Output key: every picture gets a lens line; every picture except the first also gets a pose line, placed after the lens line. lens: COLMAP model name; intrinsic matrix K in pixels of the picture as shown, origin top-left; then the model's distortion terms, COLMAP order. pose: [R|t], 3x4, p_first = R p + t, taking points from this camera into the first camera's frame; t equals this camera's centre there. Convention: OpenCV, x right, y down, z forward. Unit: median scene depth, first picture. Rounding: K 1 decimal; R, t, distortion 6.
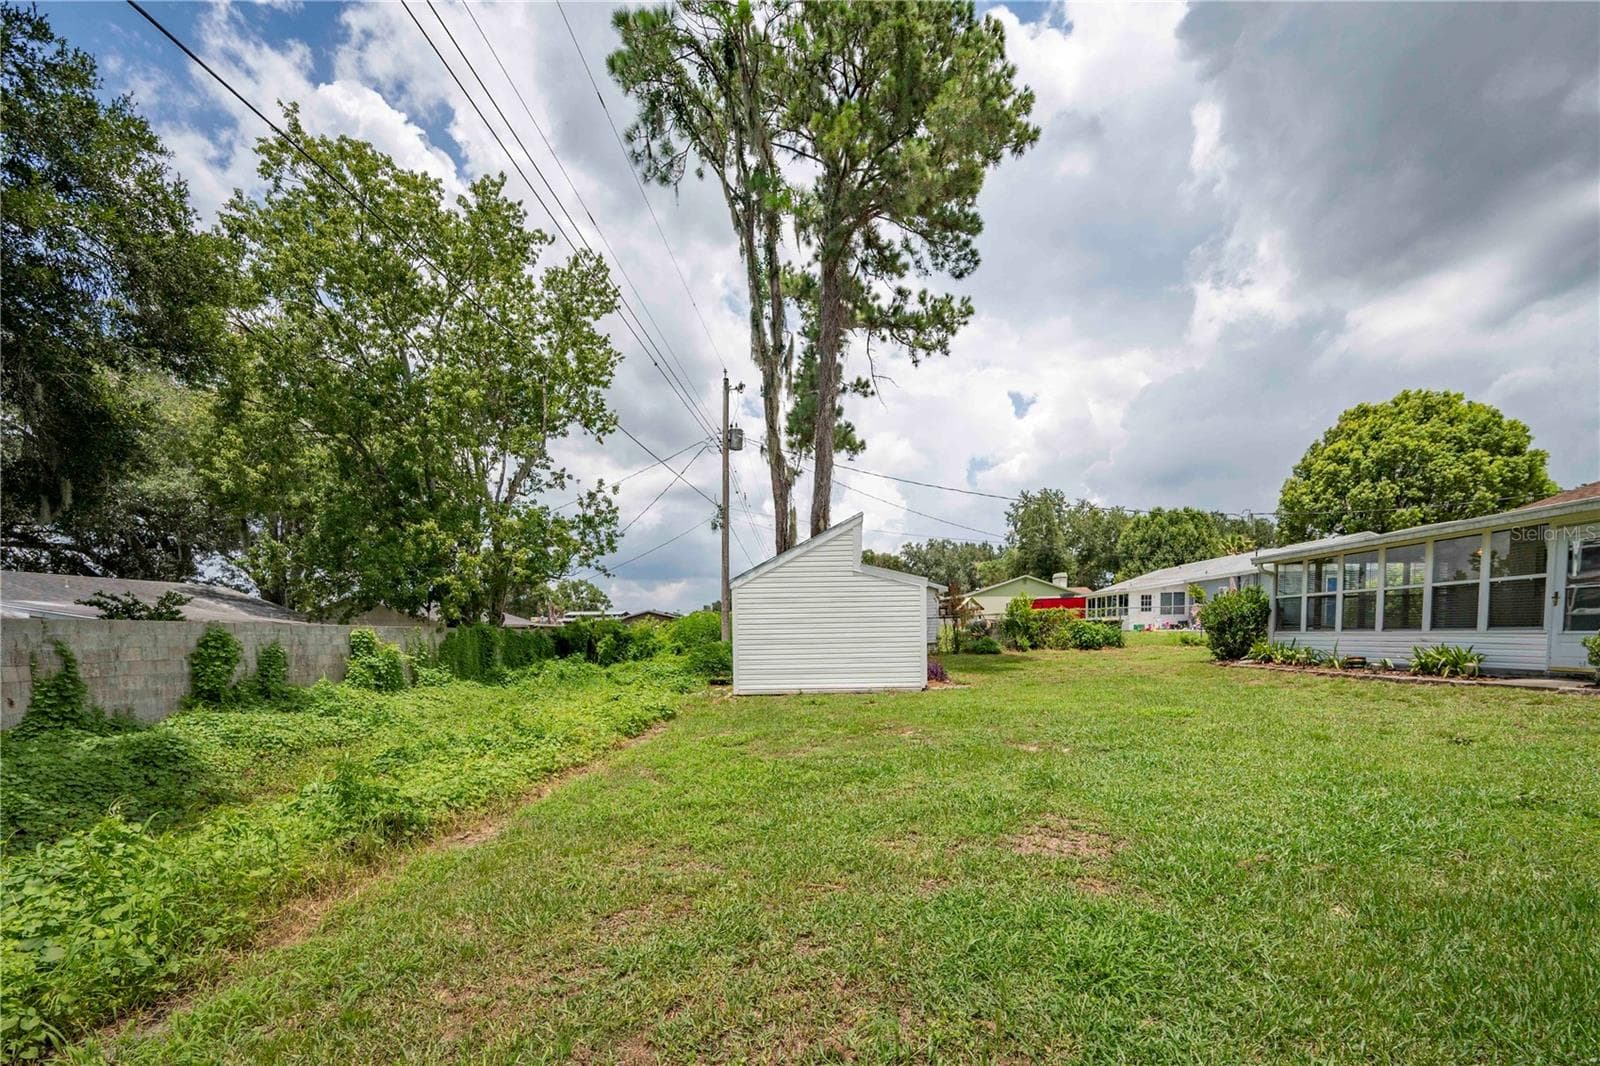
lens RADIAL K [[903.5, 0, 800.0], [0, 903.5, 533.0], [0, 0, 1]] dist [0.000698, 0.000176]
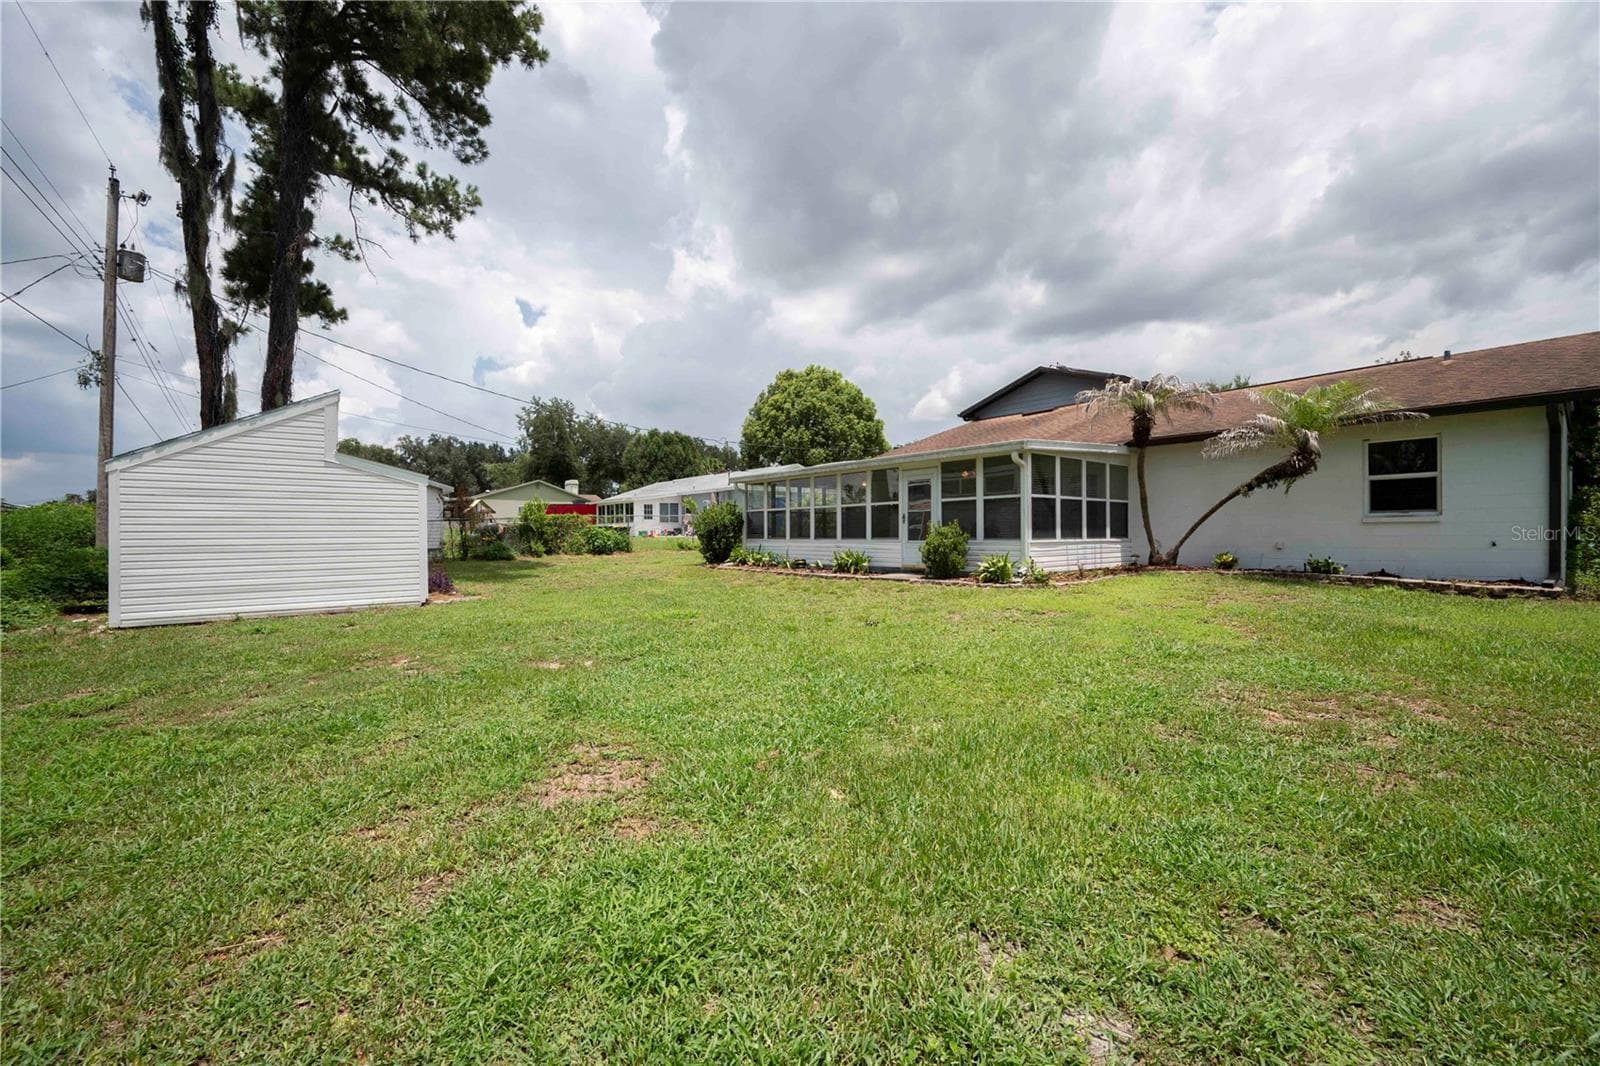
lens RADIAL K [[700.5, 0, 806.8], [0, 700.5, 604.3], [0, 0, 1]] dist [-0.002375, -0.000666]
pose [[0.811307, -0.040114, 0.583242, 0.029082], [-0.085600, 0.978740, 0.186389, 0.010711], [-0.578319, -0.201144, 0.790625, 0.170954]]
